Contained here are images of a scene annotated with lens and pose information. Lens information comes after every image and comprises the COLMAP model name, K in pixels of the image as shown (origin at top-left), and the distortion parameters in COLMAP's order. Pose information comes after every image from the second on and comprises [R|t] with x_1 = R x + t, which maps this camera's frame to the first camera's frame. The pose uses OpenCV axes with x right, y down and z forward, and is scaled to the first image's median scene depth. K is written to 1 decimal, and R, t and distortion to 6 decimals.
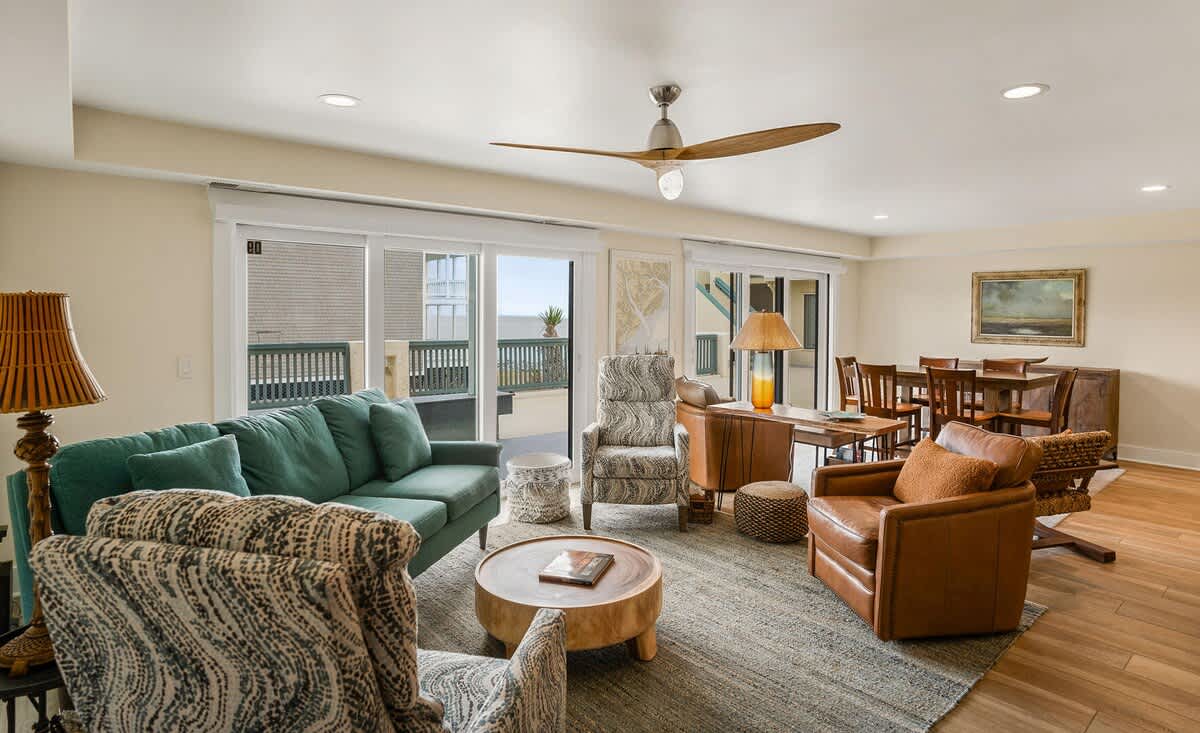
lens RADIAL K [[642.8, 0, 623.7], [0, 642.8, 345.5], [0, 0, 1]] dist [-0.039750, 0.021610]
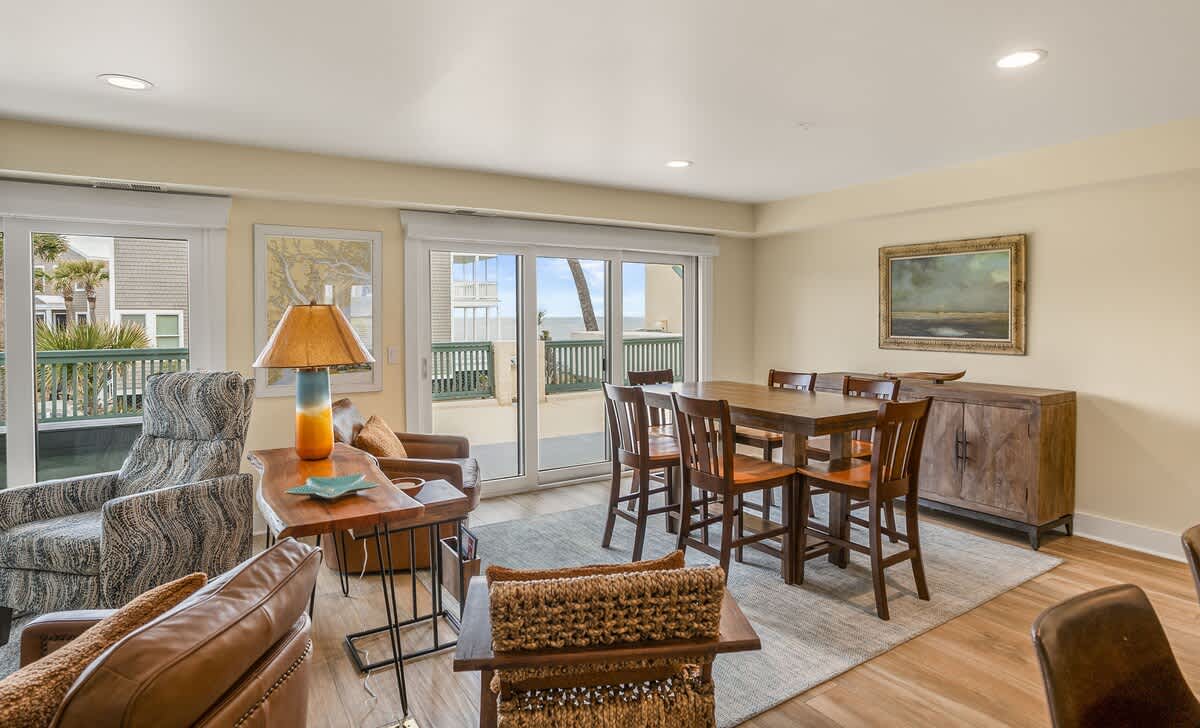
lens RADIAL K [[642.8, 0, 603.1], [0, 642.8, 350.9], [0, 0, 1]] dist [-0.039750, 0.021610]
pose [[0.986361, -0.001759, -0.164588, 0.402008], [0.002846, 0.999976, 0.006369, -0.007592], [0.164573, -0.006751, 0.986342, 0.289221]]
